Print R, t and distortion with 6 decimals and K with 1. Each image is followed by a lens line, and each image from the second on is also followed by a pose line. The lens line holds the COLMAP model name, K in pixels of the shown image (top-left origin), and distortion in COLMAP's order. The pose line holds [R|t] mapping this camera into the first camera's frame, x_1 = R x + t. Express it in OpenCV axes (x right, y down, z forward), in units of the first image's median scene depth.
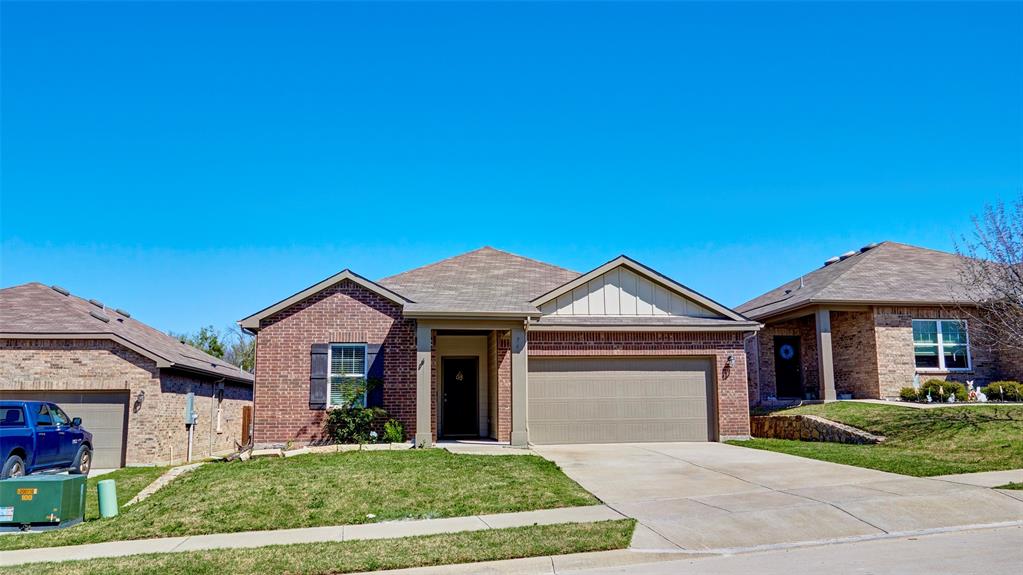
lens RADIAL K [[839.4, 0, 510.7], [0, 839.4, 283.2], [0, 0, 1]] dist [-0.003165, 0.011503]
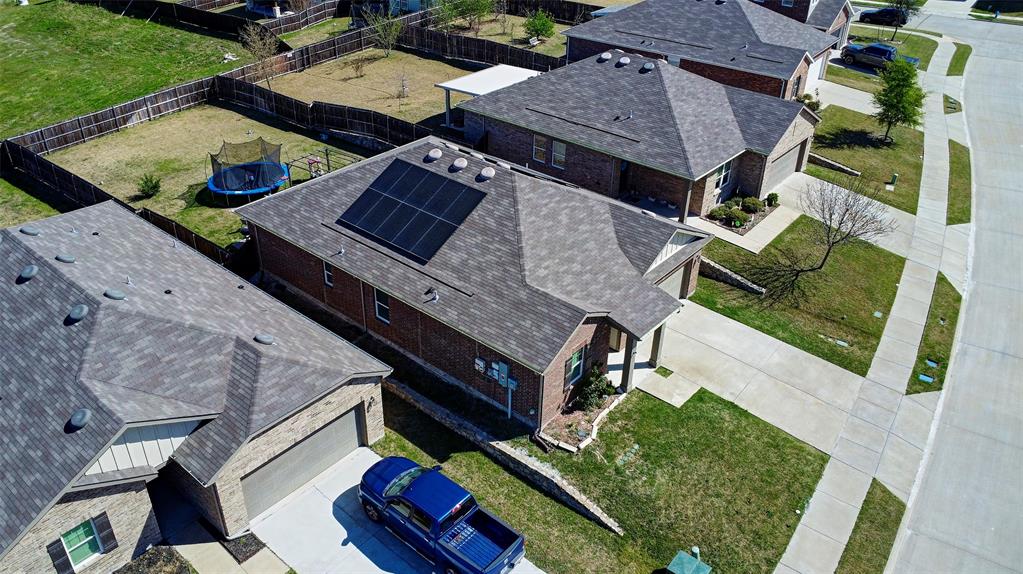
lens RADIAL K [[792.7, 0, 512.1], [0, 792.7, 282.5], [0, 0, 1]] dist [-0.015966, -0.034369]
pose [[0.727140, -0.340560, 0.596059, -1.029117], [-0.135101, 0.780301, 0.610638, -0.829830], [-0.673064, -0.524547, 0.521378, 0.370963]]
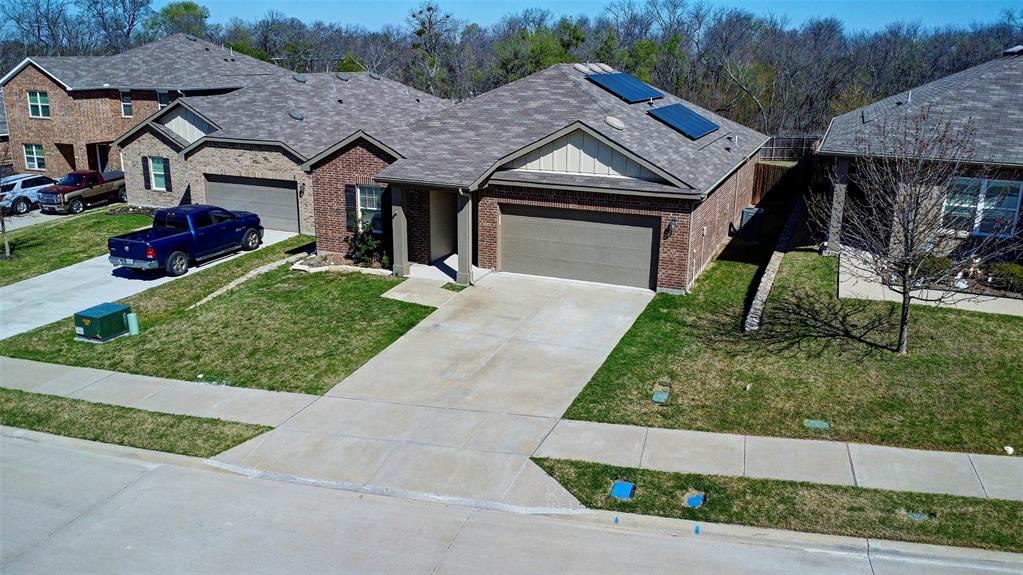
lens RADIAL K [[792.7, 0, 511.8], [0, 792.7, 289.8], [0, 0, 1]] dist [-0.015966, -0.034369]
pose [[0.867329, 0.158623, -0.471784, 0.577015], [0.058124, 0.909096, 0.412513, -0.262213], [0.494331, -0.385206, 0.779265, 0.072951]]
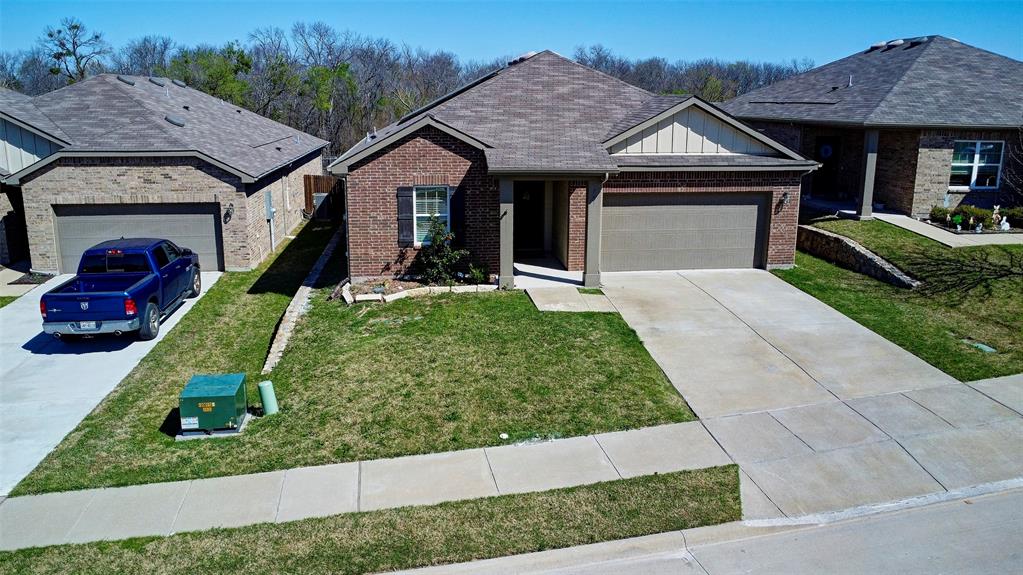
lens RADIAL K [[792.7, 0, 513.9], [0, 792.7, 284.5], [0, 0, 1]] dist [-0.015966, -0.034369]
pose [[0.999906, 0.013688, -0.000437, -0.081700], [-0.012522, 0.926758, 0.375450, -0.178192], [0.005544, -0.375409, 0.926843, 0.024620]]
